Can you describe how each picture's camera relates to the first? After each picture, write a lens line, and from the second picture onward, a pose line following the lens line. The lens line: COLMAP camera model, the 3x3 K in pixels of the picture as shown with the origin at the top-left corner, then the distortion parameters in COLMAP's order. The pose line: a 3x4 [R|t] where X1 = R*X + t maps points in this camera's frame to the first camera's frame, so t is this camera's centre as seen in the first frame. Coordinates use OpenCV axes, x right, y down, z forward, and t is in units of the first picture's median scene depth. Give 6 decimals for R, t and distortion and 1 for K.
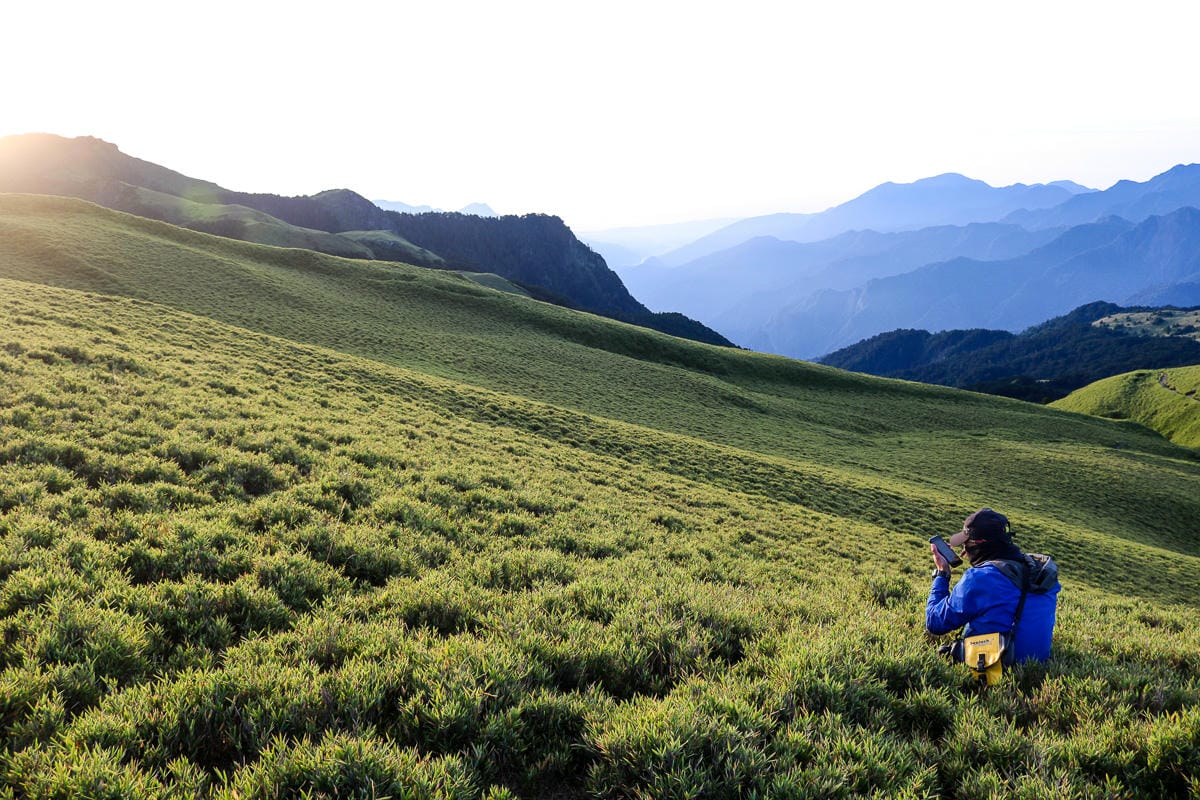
lens RADIAL K [[978.4, 0, 609.4], [0, 978.4, 386.3], [0, 0, 1]] dist [-0.016450, 0.025749]
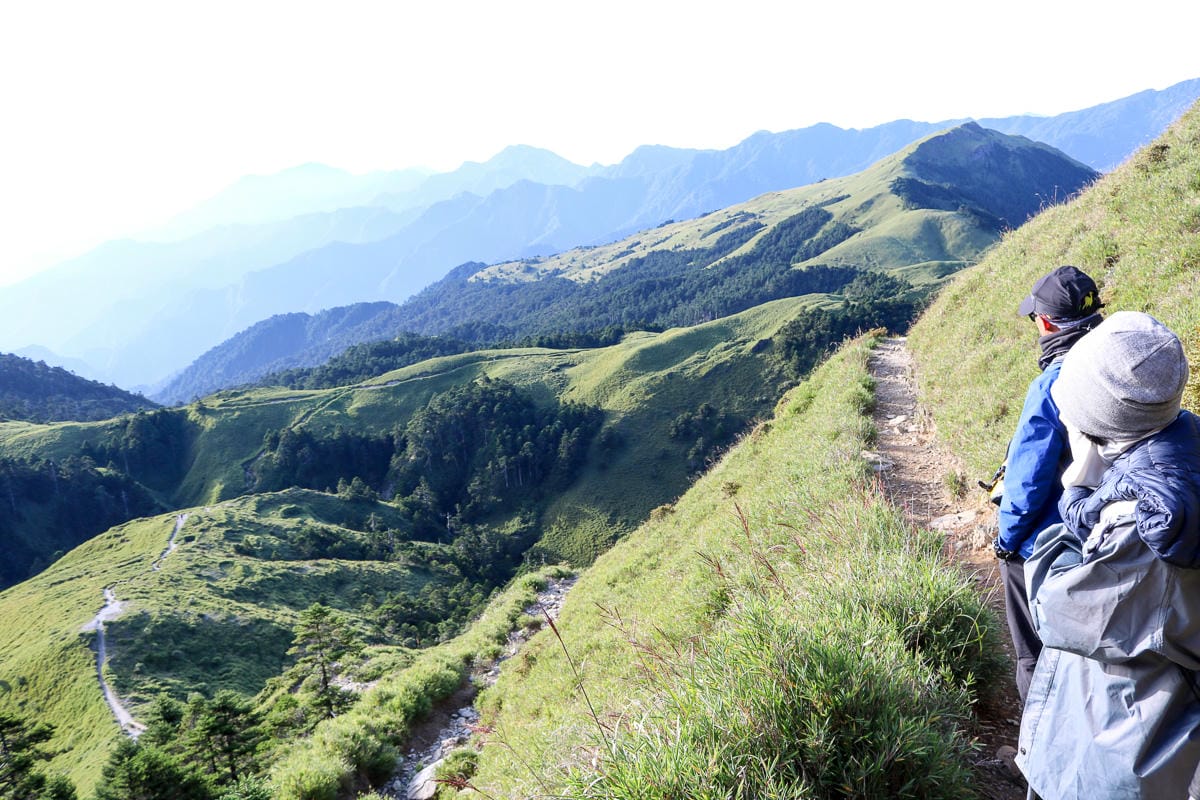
lens RADIAL K [[978.4, 0, 604.2], [0, 978.4, 397.4], [0, 0, 1]] dist [-0.016450, 0.025749]
pose [[0.817968, -0.174081, 0.548291, 0.042286], [0.163478, 0.984160, 0.068584, 0.004348], [-0.551546, 0.033534, 0.833470, 0.095504]]
